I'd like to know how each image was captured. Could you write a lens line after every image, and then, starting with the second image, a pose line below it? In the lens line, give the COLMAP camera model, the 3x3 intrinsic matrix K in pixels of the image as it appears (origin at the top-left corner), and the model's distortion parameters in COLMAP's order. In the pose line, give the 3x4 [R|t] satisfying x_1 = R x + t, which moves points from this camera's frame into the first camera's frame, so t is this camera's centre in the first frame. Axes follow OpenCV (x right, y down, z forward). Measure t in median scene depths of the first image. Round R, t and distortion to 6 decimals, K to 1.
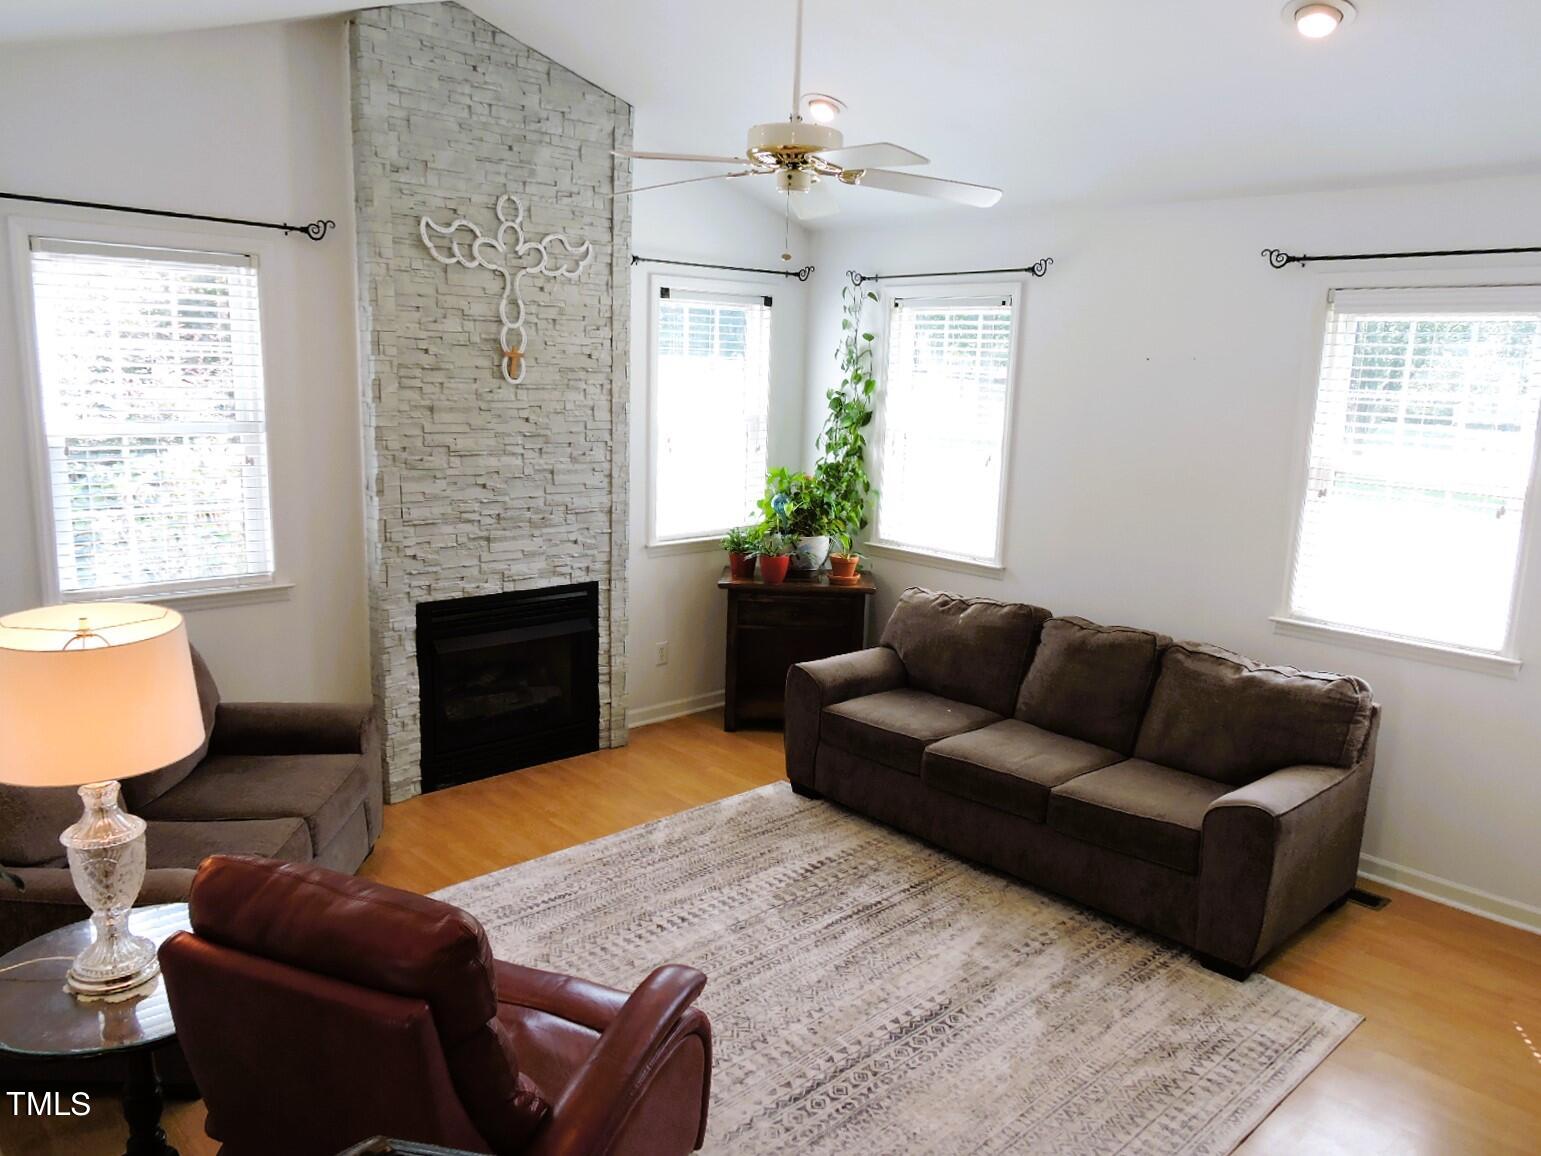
lens RADIAL K [[1107.1, 0, 770.5], [0, 1107.1, 578.0], [0, 0, 1]] dist [-0.034825, -0.000077]
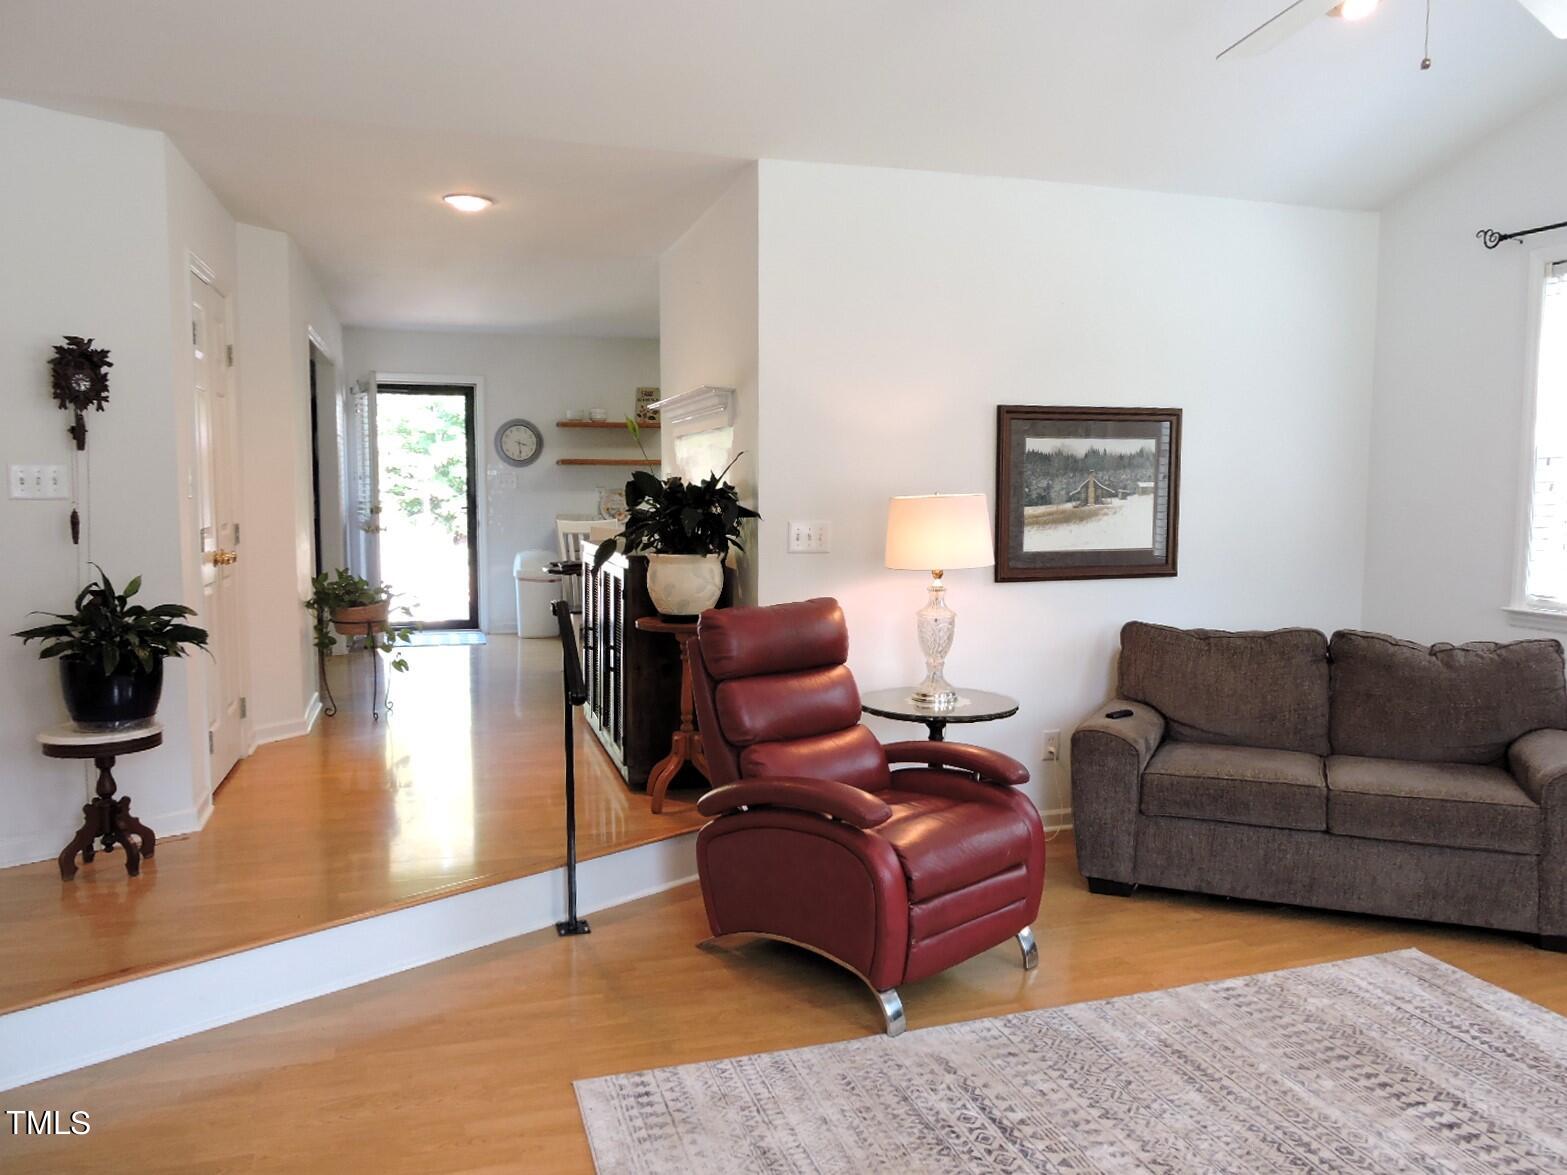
lens RADIAL K [[1109.5, 0, 783.5], [0, 1109.5, 587.5], [0, 0, 1]] dist [-0.030683, -0.001198]
pose [[-0.438067, 0.046933, -0.897716, 0.502050], [-0.181267, 0.973511, 0.139350, -0.009997], [0.880477, 0.223771, -0.417955, 0.667053]]
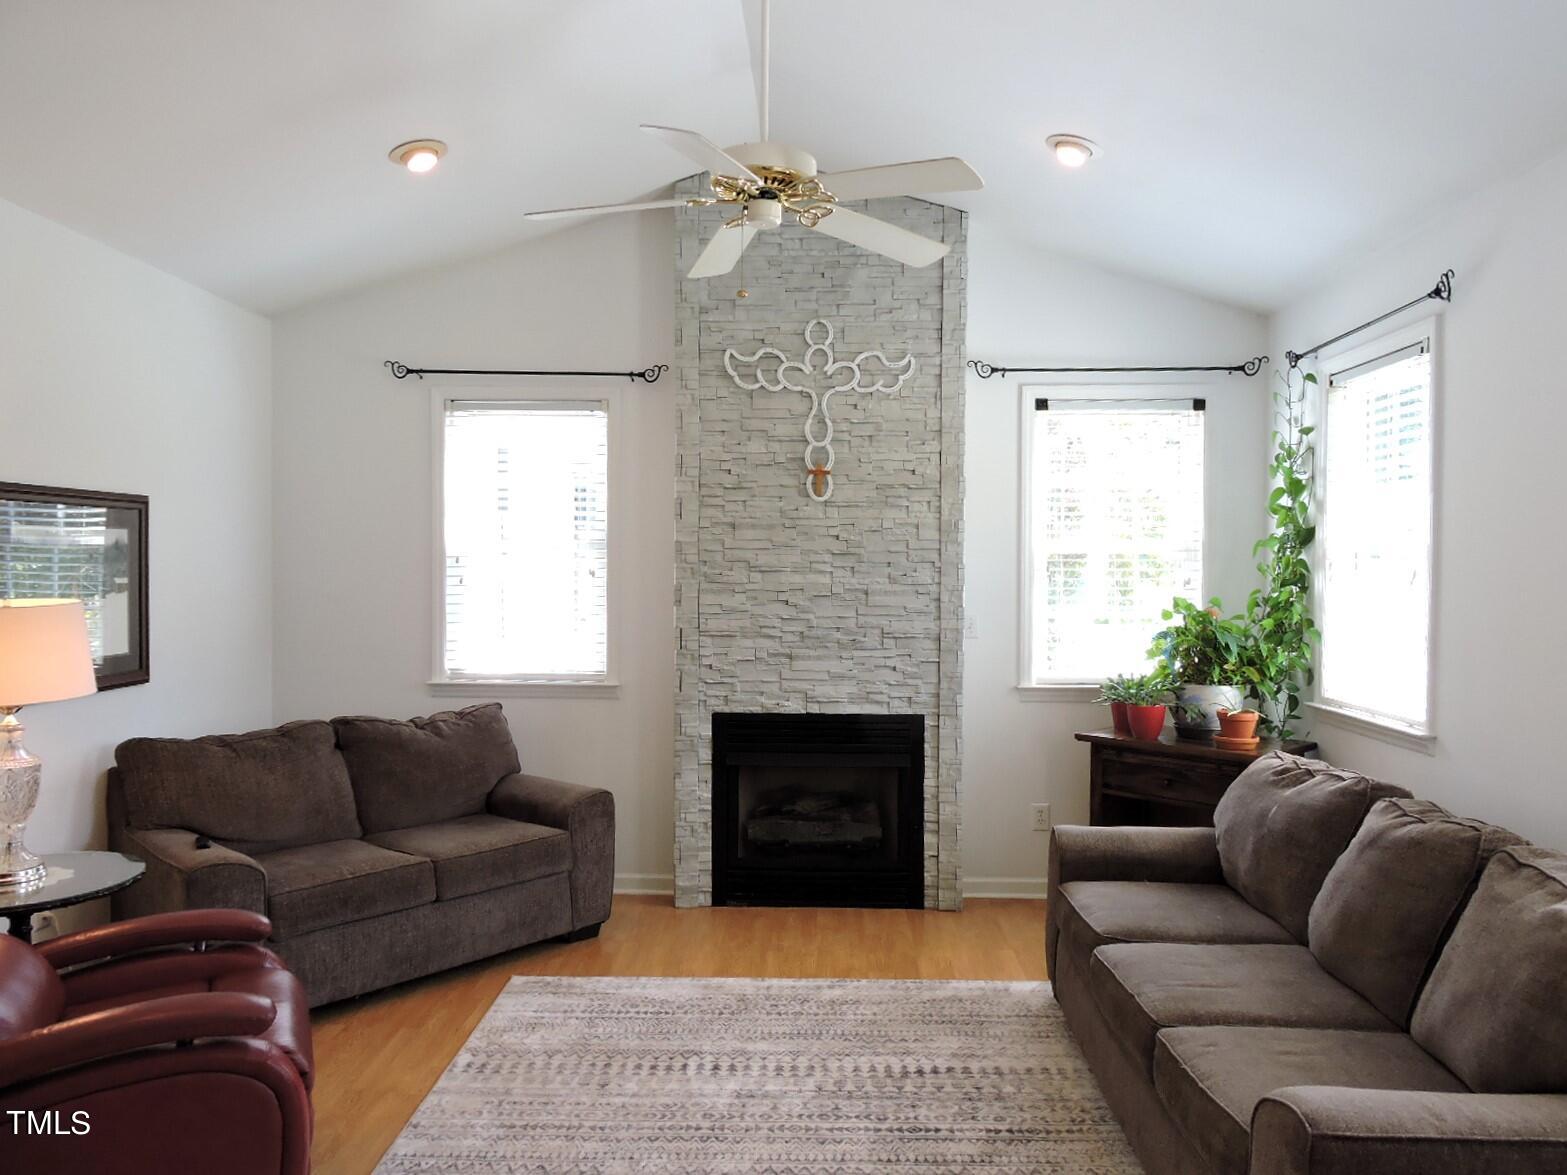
lens RADIAL K [[1109.5, 0, 783.5], [0, 1109.5, 587.5], [0, 0, 1]] dist [-0.030683, -0.001198]
pose [[0.712803, -0.016124, -0.701179, 0.441404], [-0.114250, 0.983713, -0.138765, 0.043009], [0.691996, 0.179022, 0.699352, 0.289434]]
